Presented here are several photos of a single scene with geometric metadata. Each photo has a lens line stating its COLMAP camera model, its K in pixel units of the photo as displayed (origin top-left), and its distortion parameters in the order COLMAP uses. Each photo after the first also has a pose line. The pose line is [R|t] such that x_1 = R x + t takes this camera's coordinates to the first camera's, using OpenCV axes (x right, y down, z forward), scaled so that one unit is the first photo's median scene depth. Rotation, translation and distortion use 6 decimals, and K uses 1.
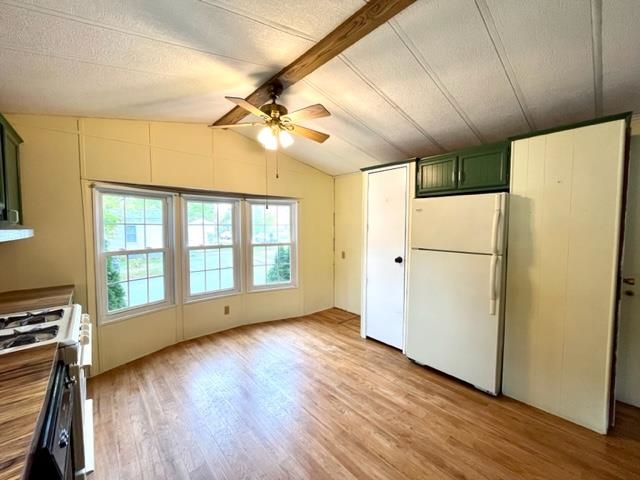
lens RADIAL K [[258.0, 0, 318.6], [0, 258.0, 239.7], [0, 0, 1]] dist [-0.001532, -0.000294]
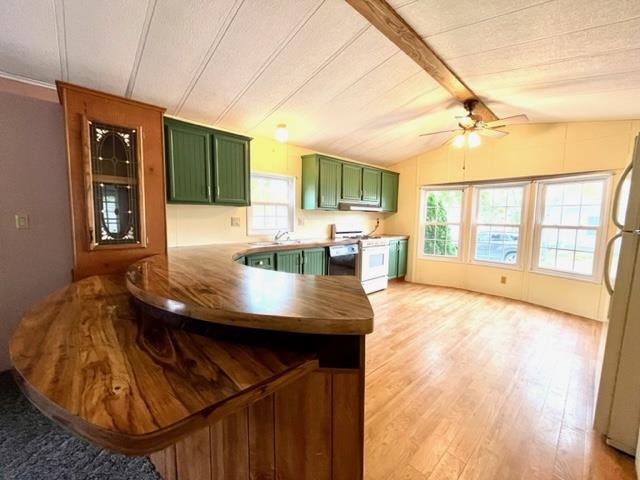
lens RADIAL K [[258.0, 0, 317.8], [0, 258.0, 240.1], [0, 0, 1]] dist [-0.001532, -0.000294]
pose [[0.014432, 0.091183, -0.995730, 1.225701], [-0.065447, 0.993784, 0.090056, 0.068170], [0.997752, 0.063868, 0.020309, 0.196029]]
